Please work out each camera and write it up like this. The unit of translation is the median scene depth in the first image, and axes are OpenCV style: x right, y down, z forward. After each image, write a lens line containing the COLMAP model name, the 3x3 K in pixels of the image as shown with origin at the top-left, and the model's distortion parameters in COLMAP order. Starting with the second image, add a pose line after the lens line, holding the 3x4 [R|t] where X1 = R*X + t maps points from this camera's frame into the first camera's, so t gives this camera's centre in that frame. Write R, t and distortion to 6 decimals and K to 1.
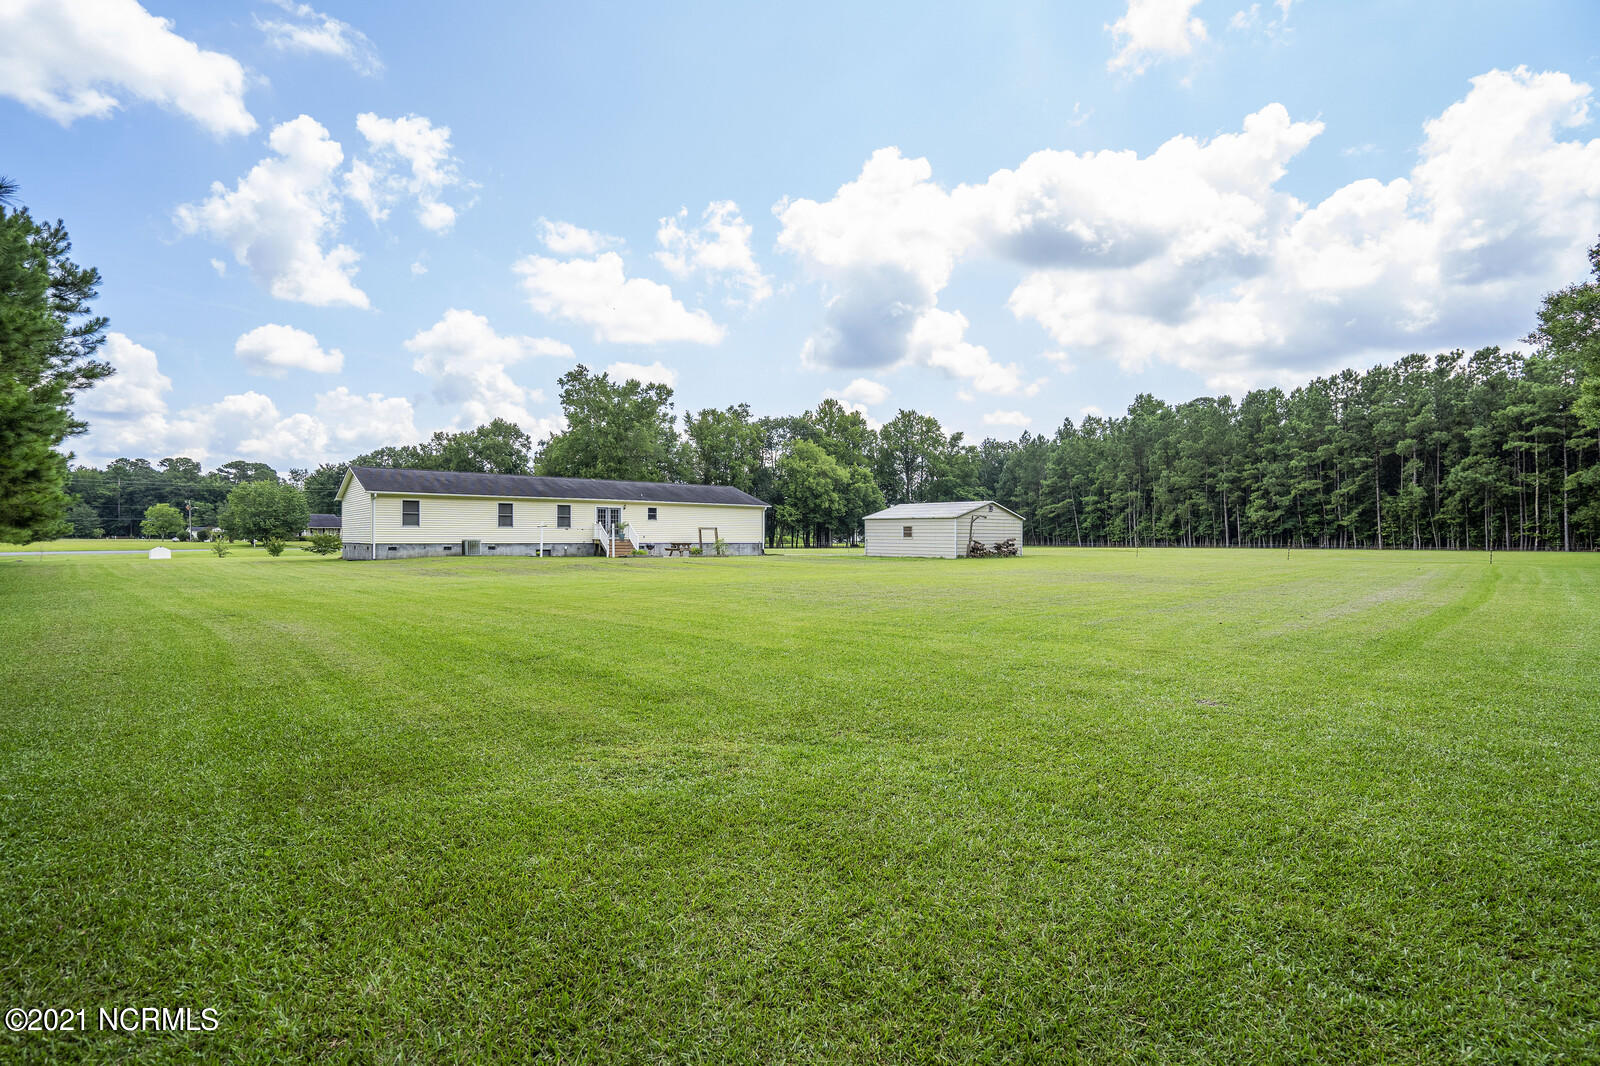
lens RADIAL K [[727.8, 0, 808.4], [0, 727.8, 545.5], [0, 0, 1]] dist [0.056555, -0.000298]
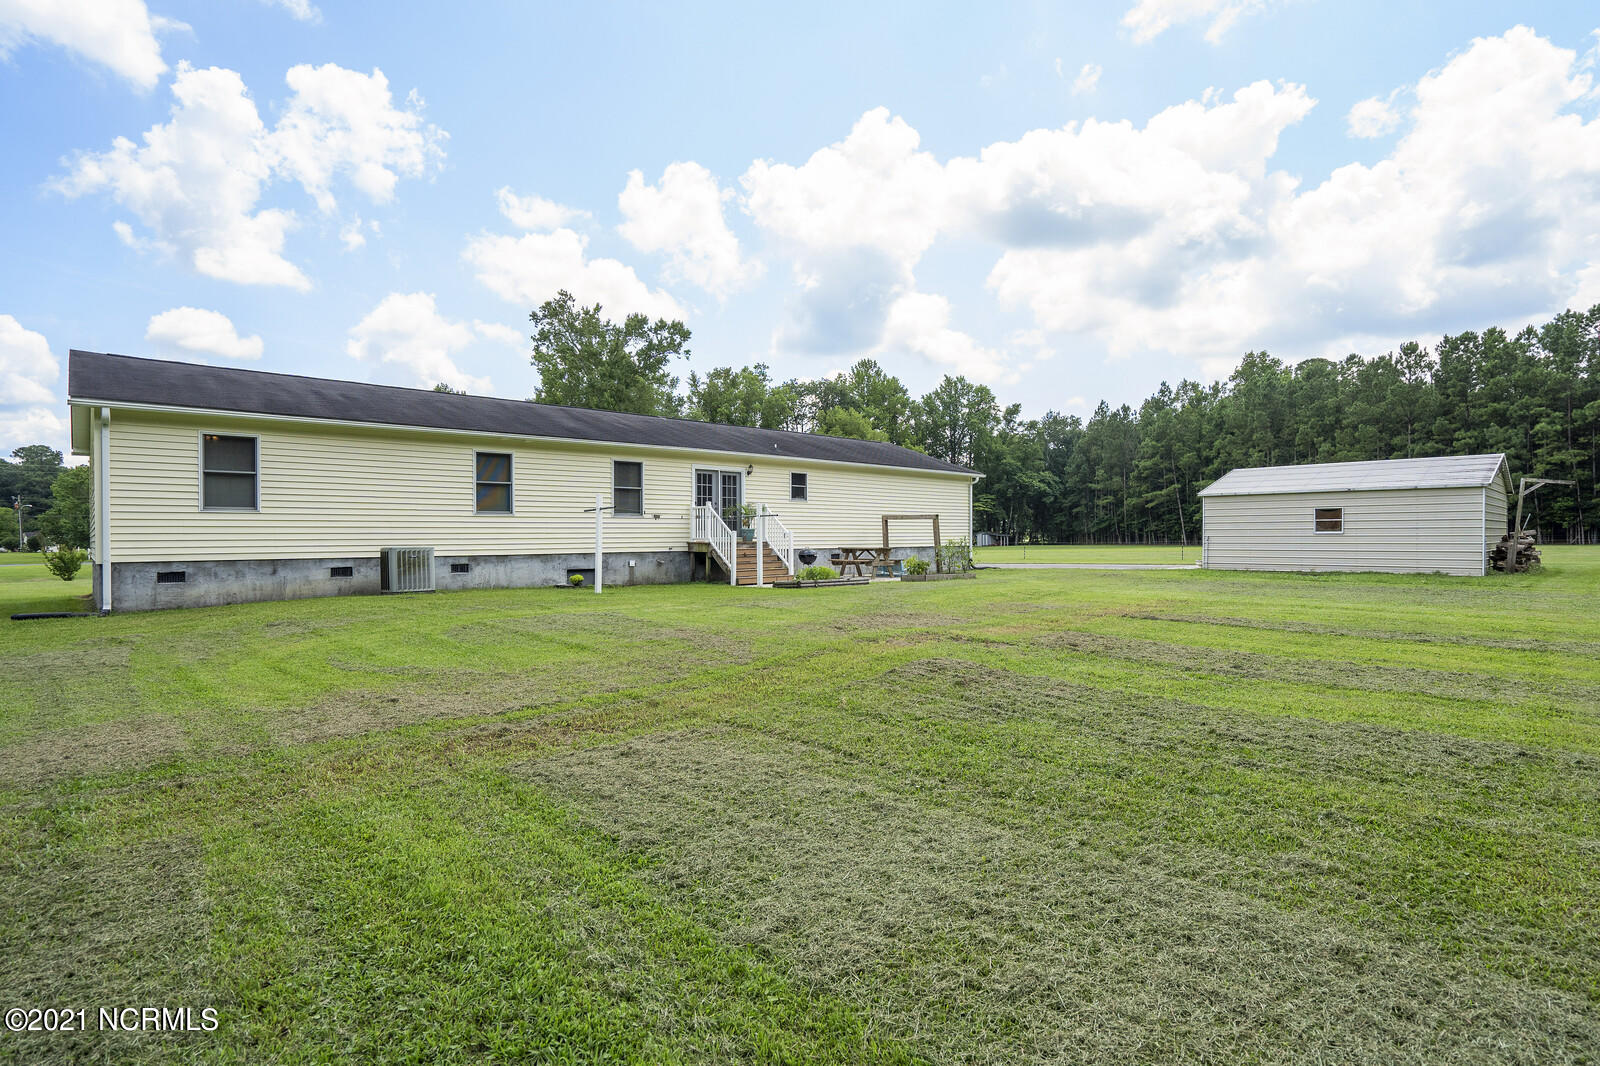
lens RADIAL K [[789.5, 0, 796.9], [0, 789.5, 526.3], [0, 0, 1]] dist [0.022450, 0.002093]
pose [[0.999512, -0.010624, 0.029365, -0.076941], [0.011347, 0.999634, -0.024564, -0.001871], [-0.029093, 0.024885, 0.999267, 0.167732]]
